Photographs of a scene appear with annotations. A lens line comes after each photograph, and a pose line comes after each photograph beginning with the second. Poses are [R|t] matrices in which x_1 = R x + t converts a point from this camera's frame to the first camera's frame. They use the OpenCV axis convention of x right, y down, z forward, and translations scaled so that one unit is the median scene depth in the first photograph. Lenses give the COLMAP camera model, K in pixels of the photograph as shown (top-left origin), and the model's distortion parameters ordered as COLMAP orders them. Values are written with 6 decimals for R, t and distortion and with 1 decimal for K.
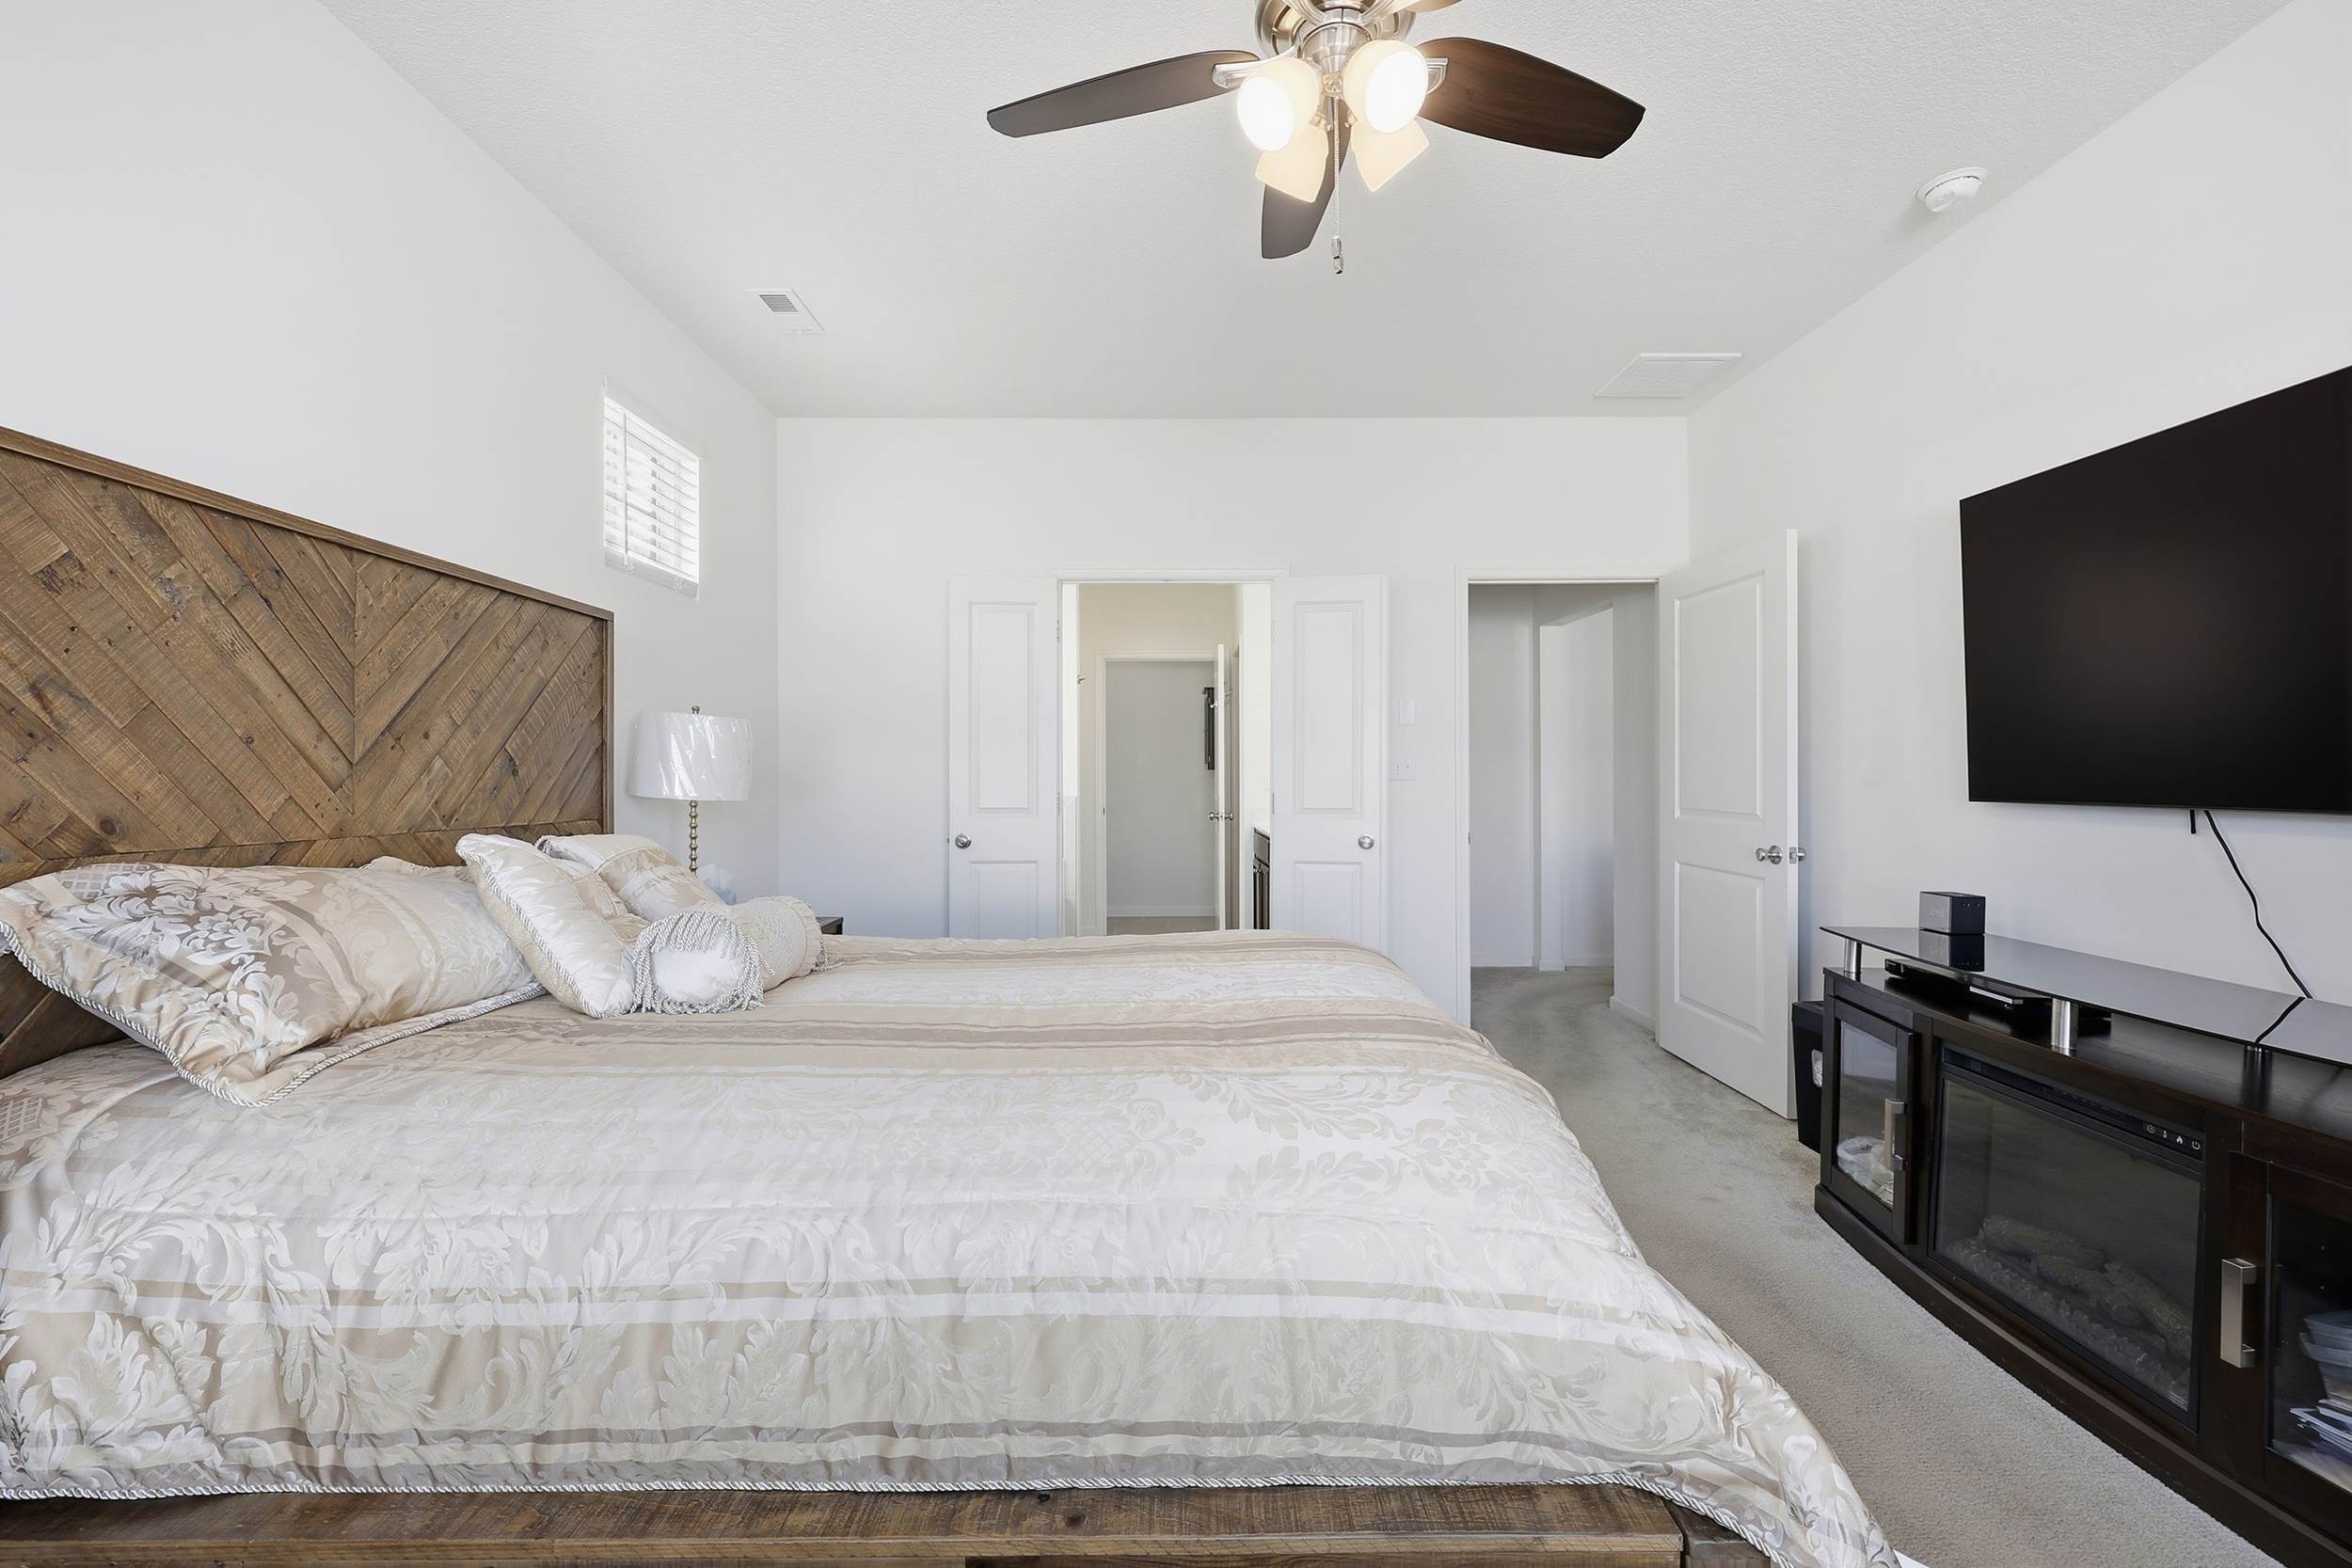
lens RADIAL K [[945.9, 0, 1174.3], [0, 945.9, 775.4], [0, 0, 1]] dist [-0.001184, -0.000041]
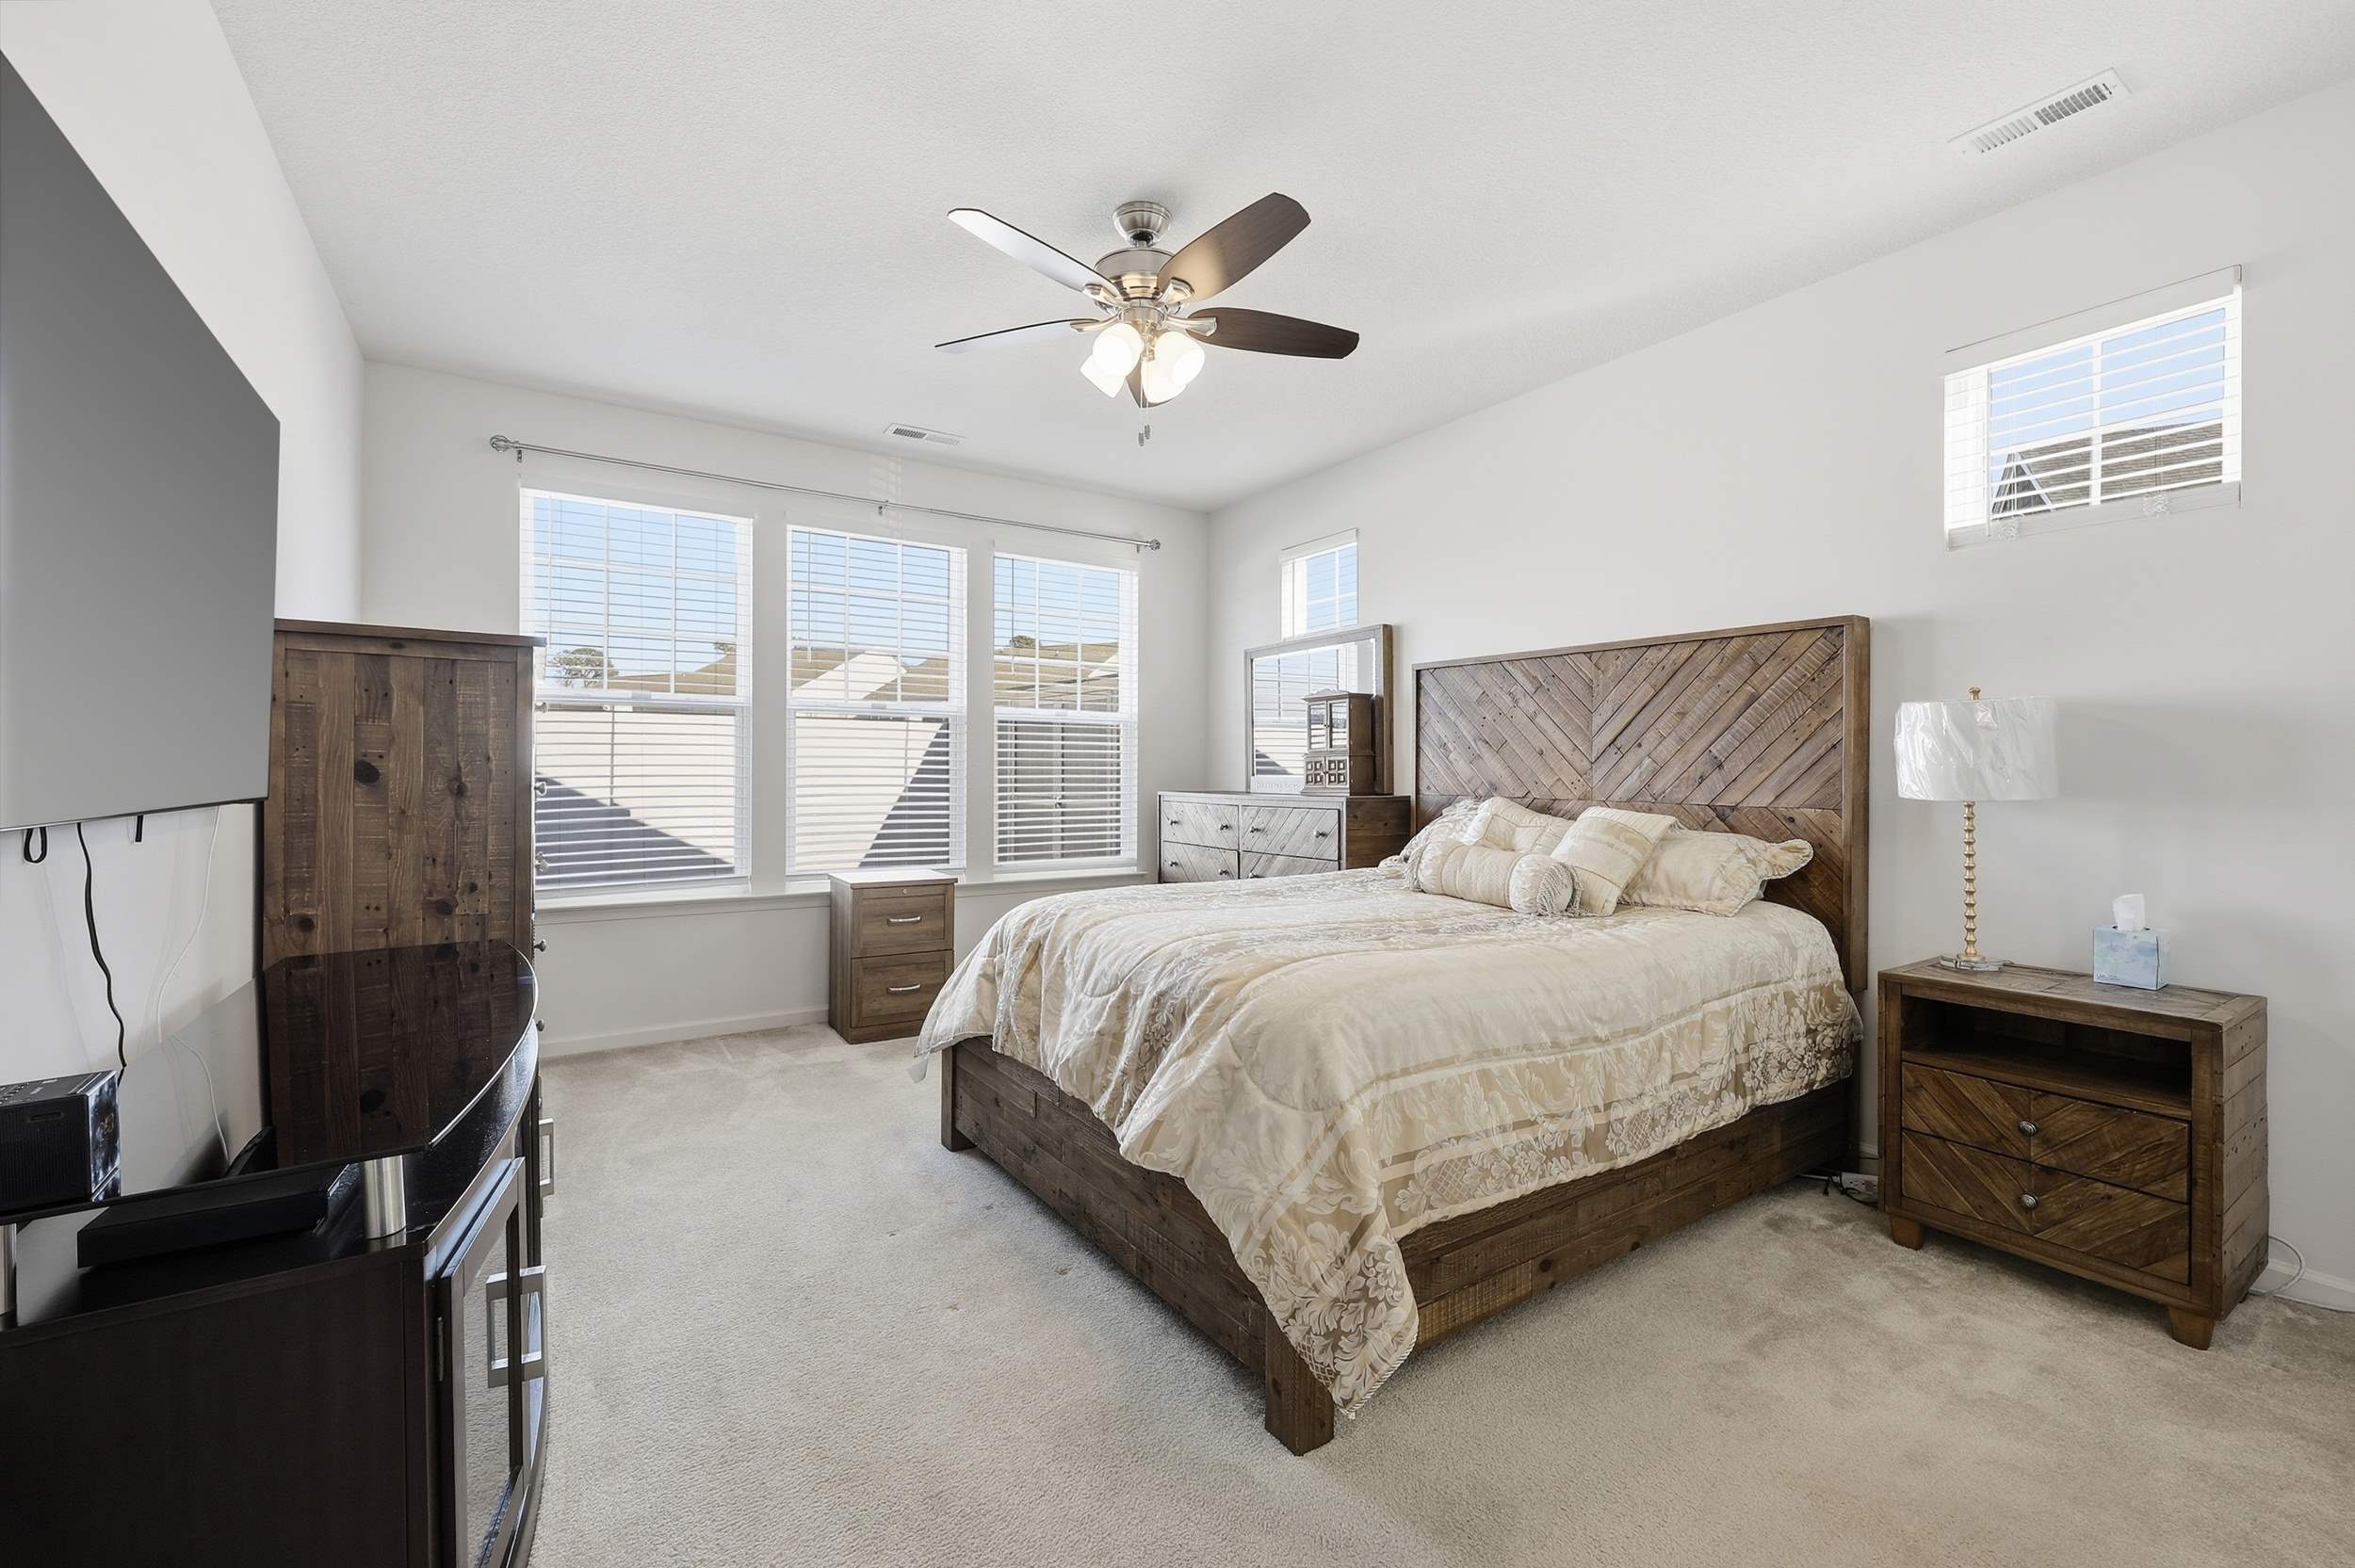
lens RADIAL K [[947.1, 0, 1175.8], [0, 947.1, 775.4], [0, 0, 1]] dist [-0.001184, -0.000041]
pose [[-0.830680, -0.001206, -0.556749, 0.820044], [-0.006805, 0.999945, 0.007988, 0.003854], [0.556708, 0.010425, -0.830643, 1.919461]]
